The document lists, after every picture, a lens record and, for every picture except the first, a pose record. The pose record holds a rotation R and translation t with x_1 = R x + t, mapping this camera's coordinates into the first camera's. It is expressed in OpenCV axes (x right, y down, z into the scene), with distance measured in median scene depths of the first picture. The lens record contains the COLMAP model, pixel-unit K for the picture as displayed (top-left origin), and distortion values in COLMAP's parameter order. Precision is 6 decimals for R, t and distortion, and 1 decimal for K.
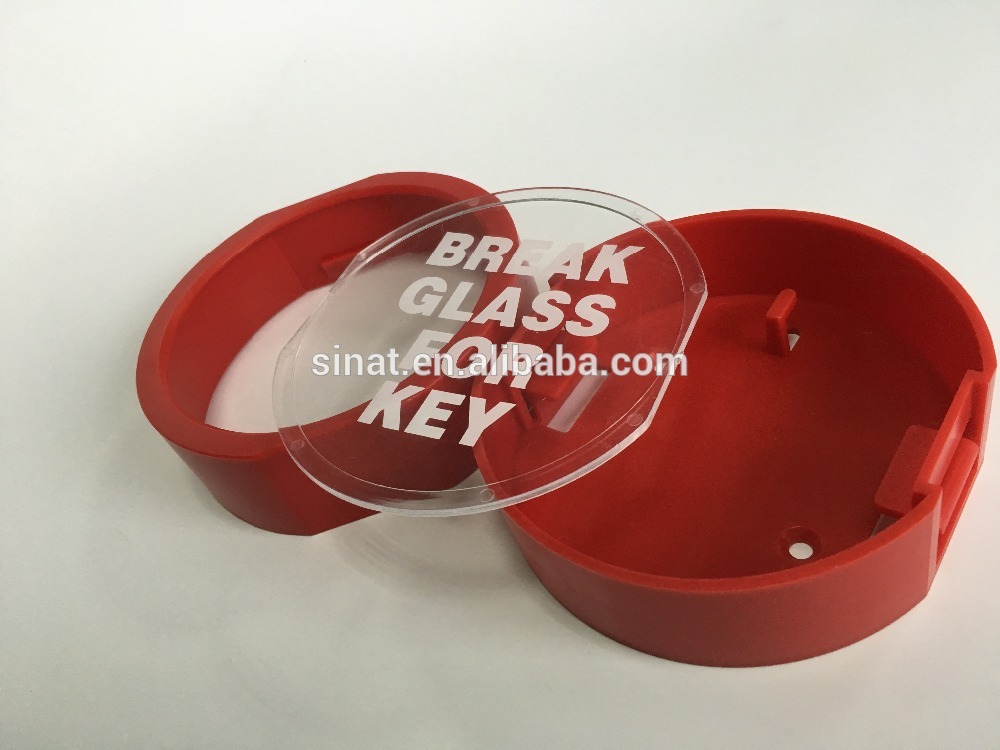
lens RADIAL K [[830.5, 0, 500.0], [0, 830.5, 375.0], [0, 0, 1]] dist [0.008210, 0.003749]
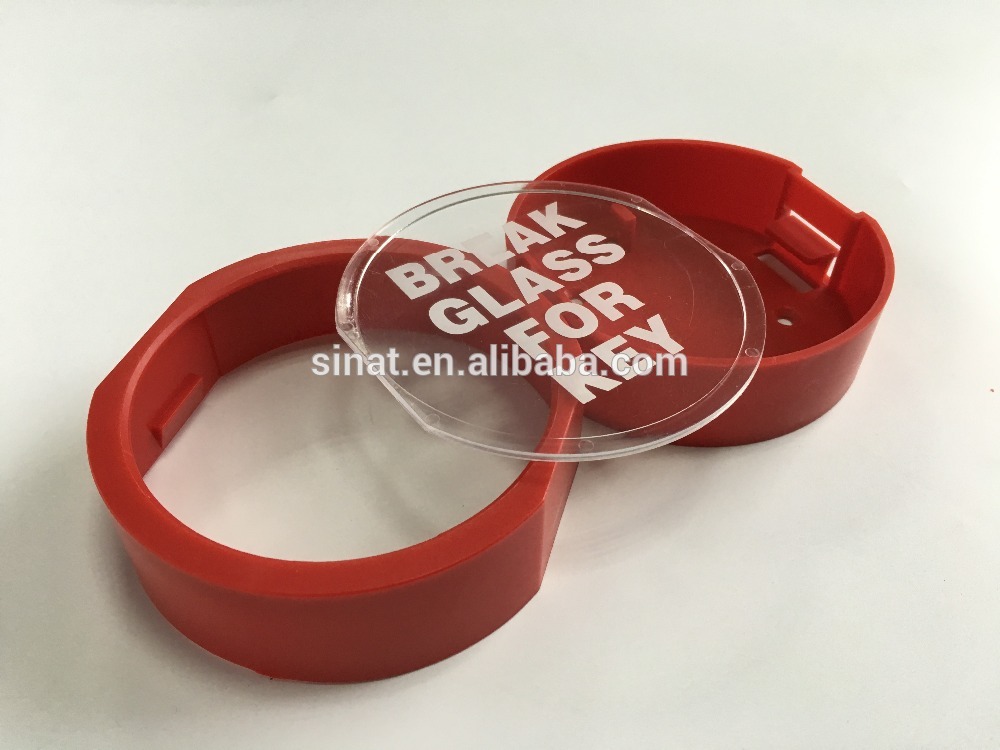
lens RADIAL K [[830.5, 0, 500.0], [0, 830.5, 375.0], [0, 0, 1]] dist [0.008210, 0.003749]
pose [[0.446937, -0.404793, 0.797740, -0.932889], [0.539995, 0.833045, 0.120173, -0.136320], [-0.713199, 0.377066, 0.590905, 0.454534]]
